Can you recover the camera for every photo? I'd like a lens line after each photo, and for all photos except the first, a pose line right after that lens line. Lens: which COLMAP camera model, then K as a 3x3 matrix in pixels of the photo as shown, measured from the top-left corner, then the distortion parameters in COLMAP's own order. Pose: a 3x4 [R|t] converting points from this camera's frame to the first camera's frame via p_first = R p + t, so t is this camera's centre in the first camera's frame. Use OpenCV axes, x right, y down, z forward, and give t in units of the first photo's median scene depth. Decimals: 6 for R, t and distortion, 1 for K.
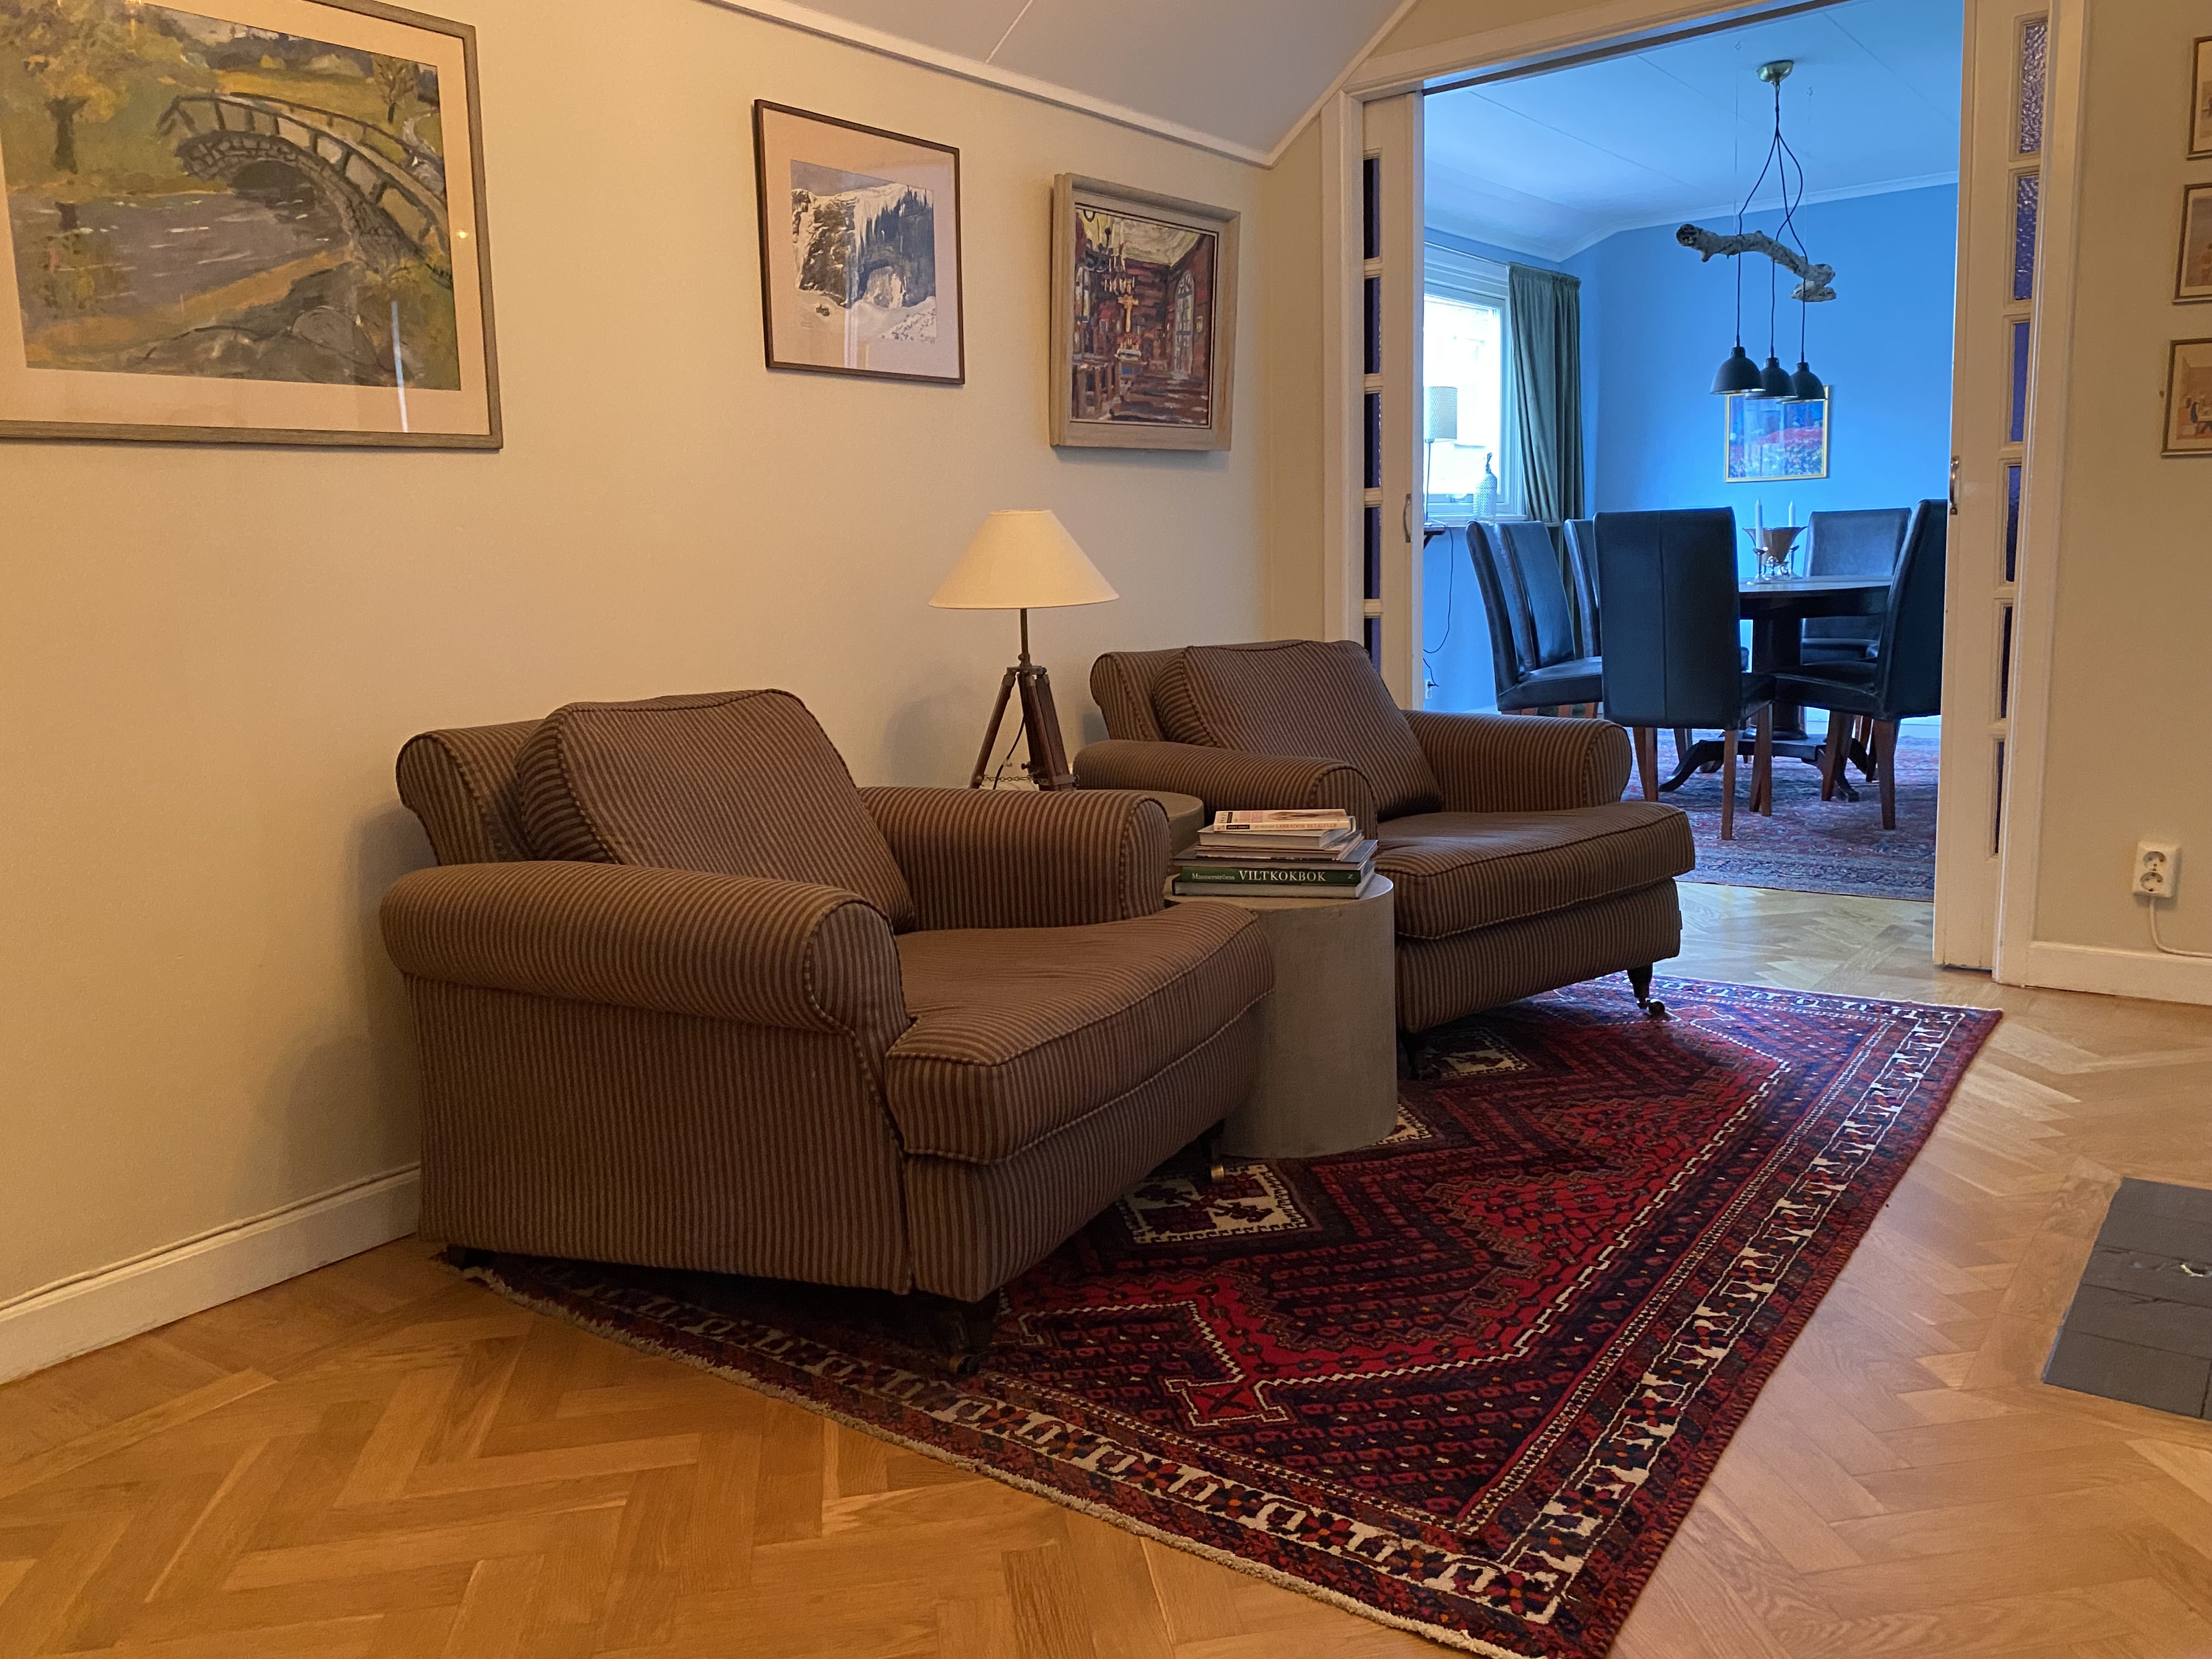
lens RADIAL K [[1665.6, 0, 1118.5], [0, 1665.6, 824.3], [0, 0, 1]] dist [0.083263, -0.155583]
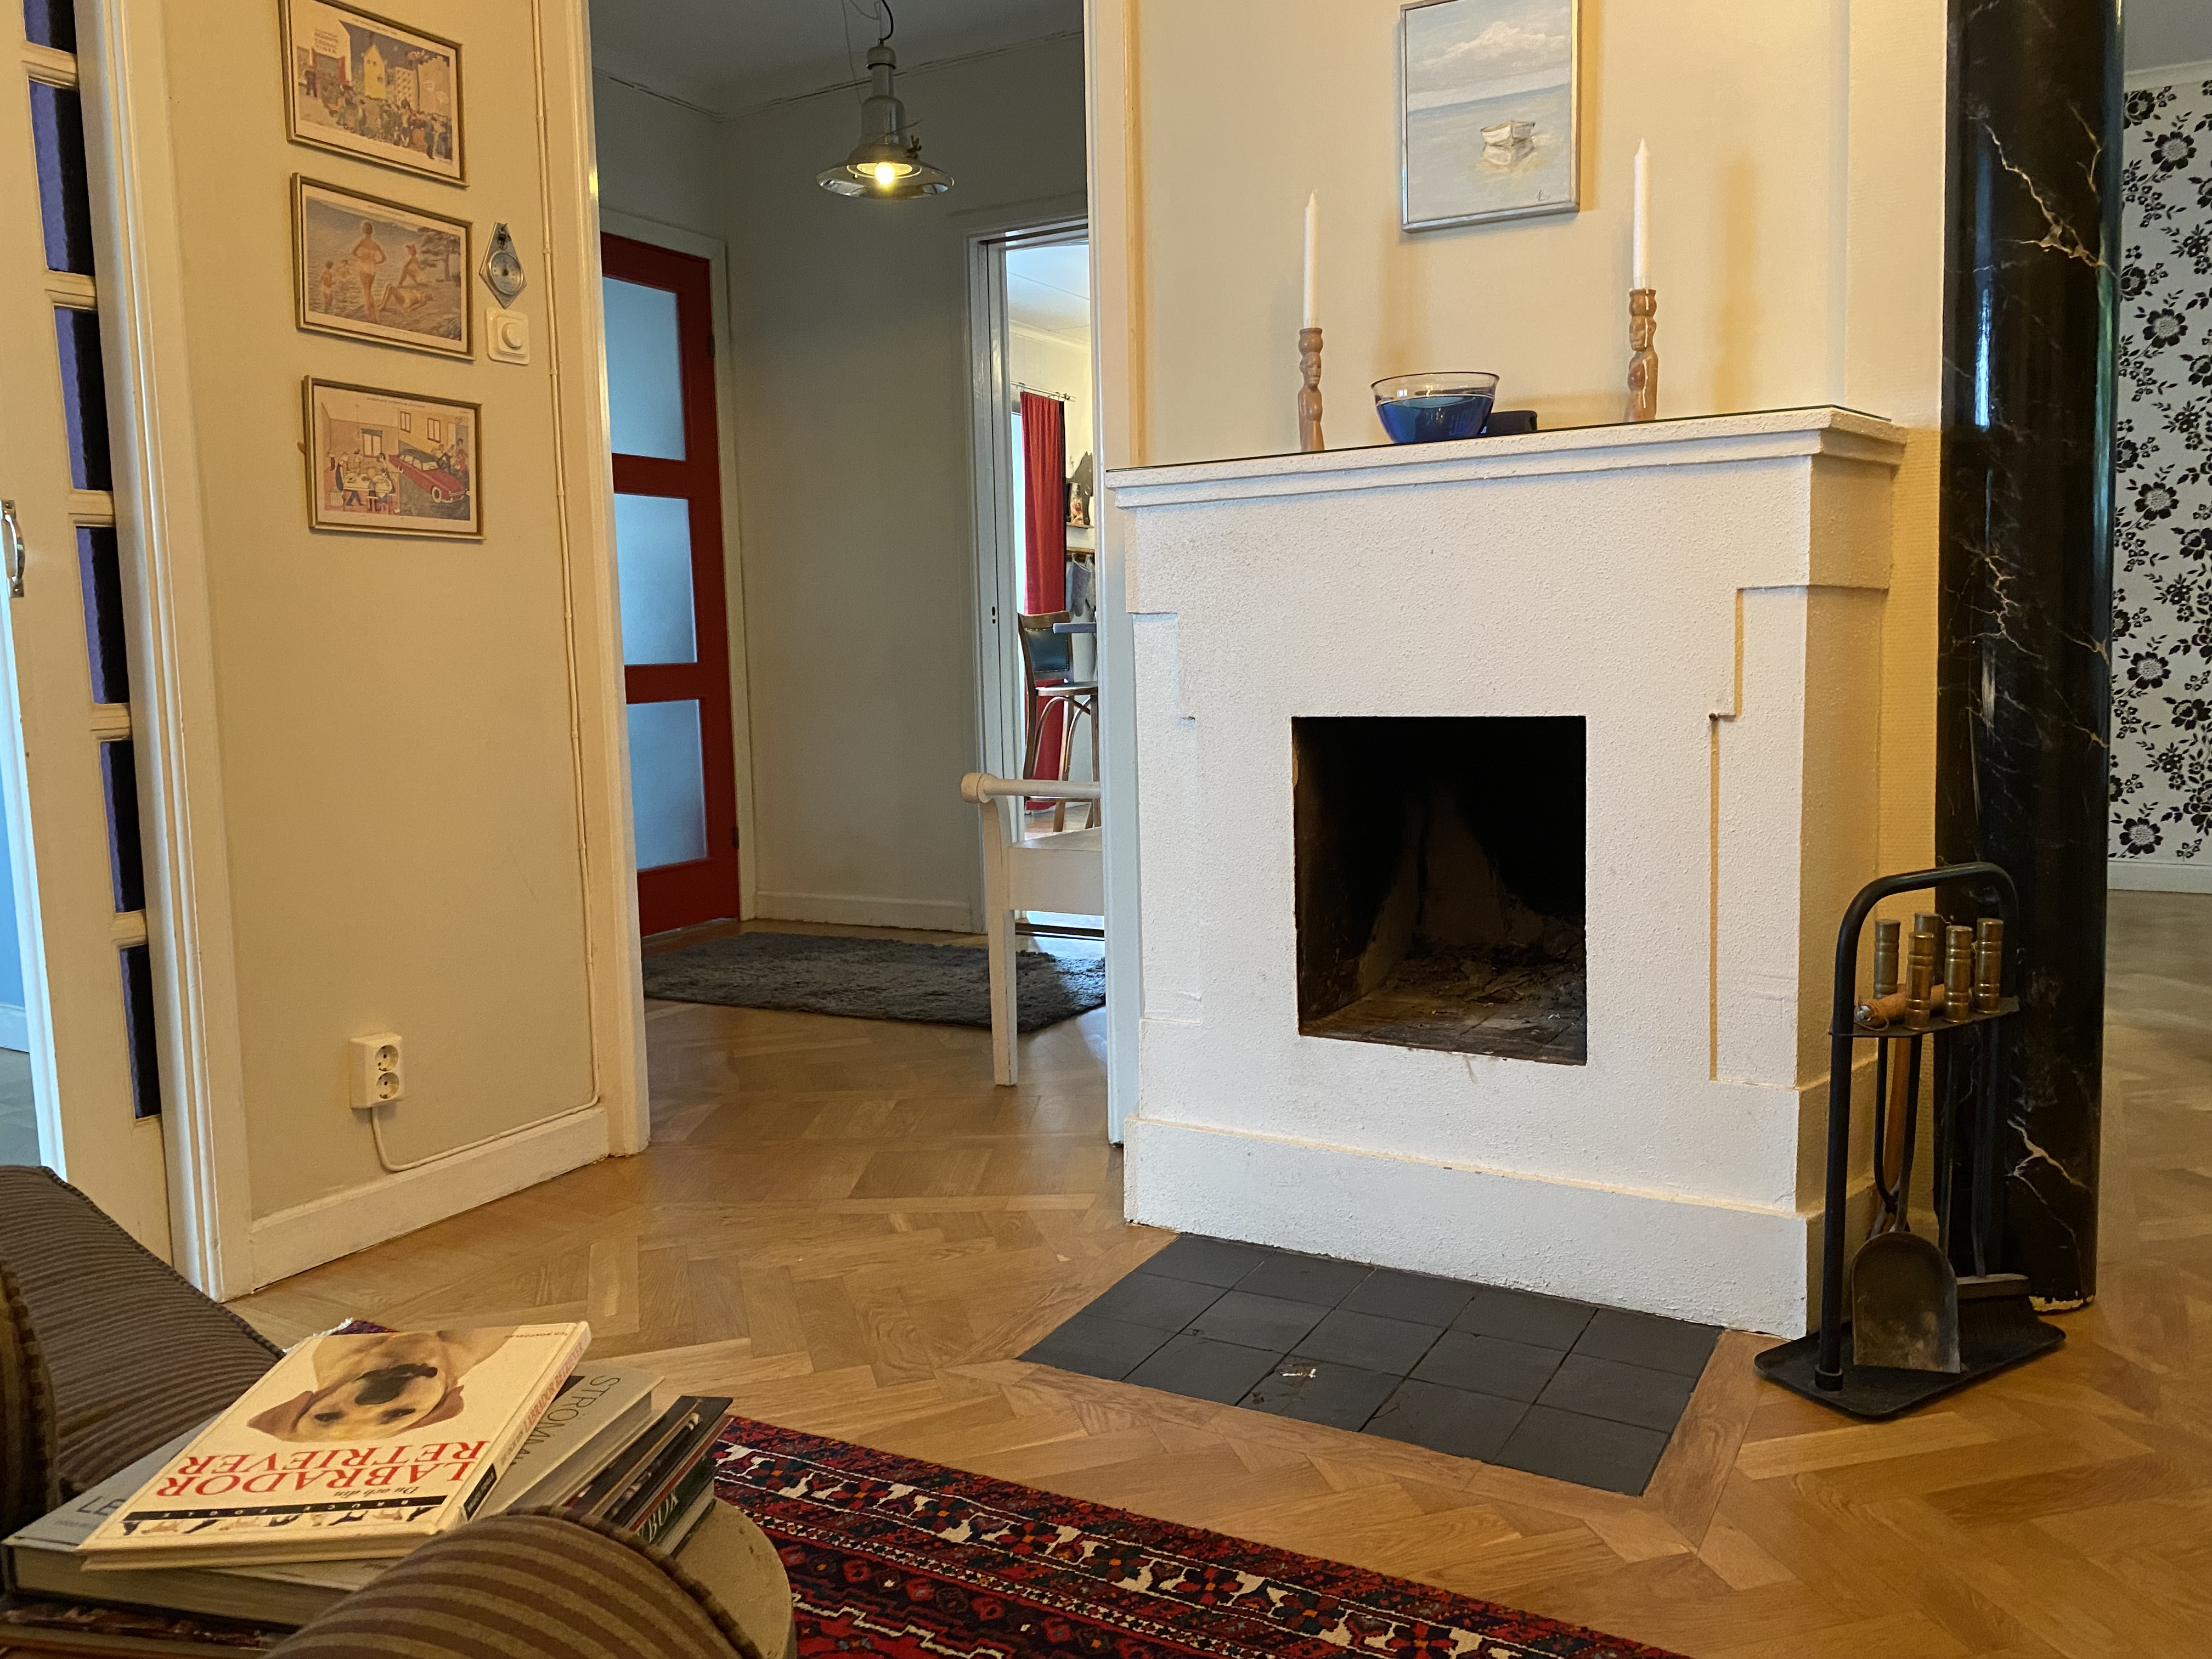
lens RADIAL K [[1665.6, 0, 1118.5], [0, 1665.6, 824.3], [0, 0, 1]] dist [0.083263, -0.155583]
pose [[-0.105292, -0.079539, 0.991255, -0.221542], [0.183231, 0.978178, 0.097953, -0.124837], [-0.977415, 0.191942, -0.088420, 0.935189]]
